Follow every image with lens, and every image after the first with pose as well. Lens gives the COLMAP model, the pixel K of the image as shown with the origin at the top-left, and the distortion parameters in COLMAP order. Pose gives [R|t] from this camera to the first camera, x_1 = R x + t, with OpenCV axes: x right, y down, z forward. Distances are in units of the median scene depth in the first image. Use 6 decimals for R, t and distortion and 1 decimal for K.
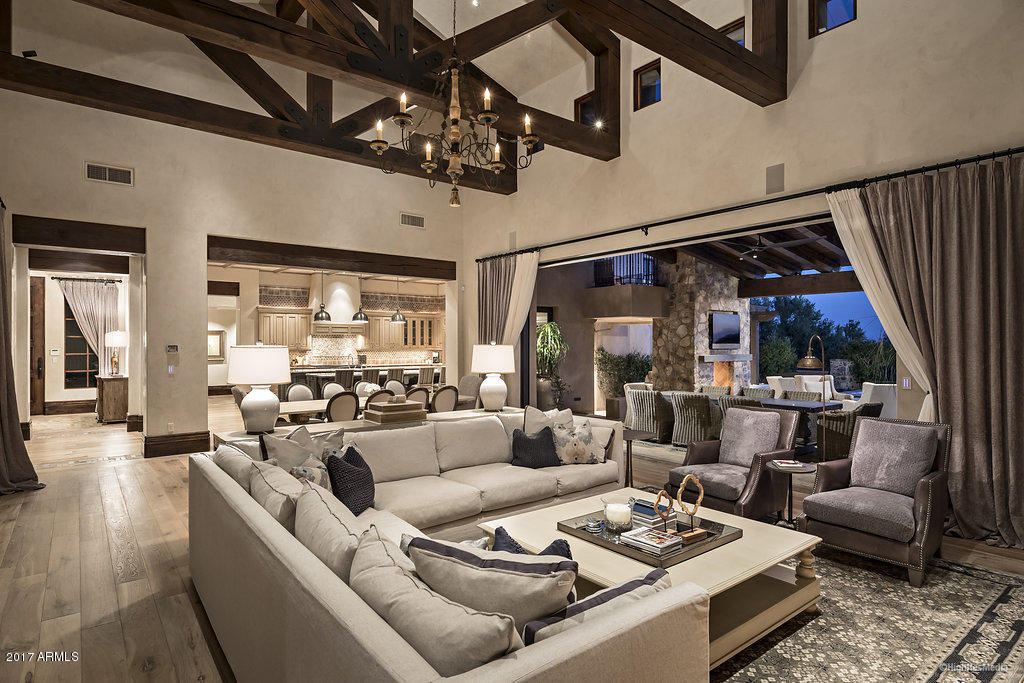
lens RADIAL K [[559.3, 0, 489.0], [0, 559.3, 346.9], [0, 0, 1]] dist [0.008011, -0.000019]
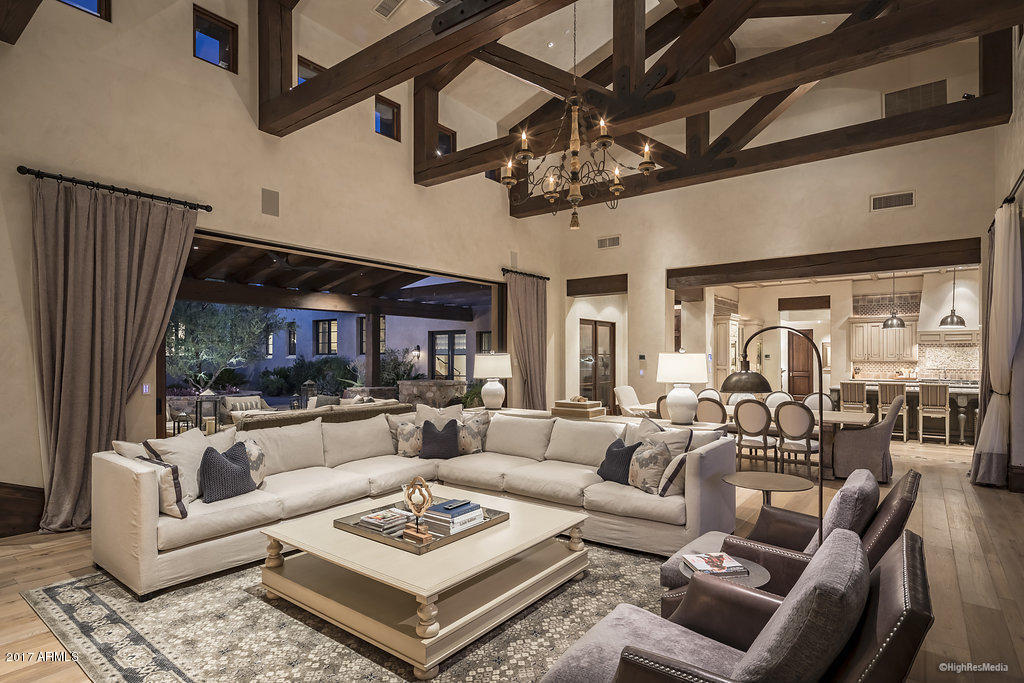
lens RADIAL K [[488.7, 0, 515.6], [0, 488.7, 348.5], [0, 0, 1]] dist [-0.015239, 0.000041]
pose [[0.285666, -0.012390, -0.958249, 0.422146], [-0.005941, 0.999874, -0.014699, 0.000496], [0.958311, 0.009892, 0.285557, 0.313037]]
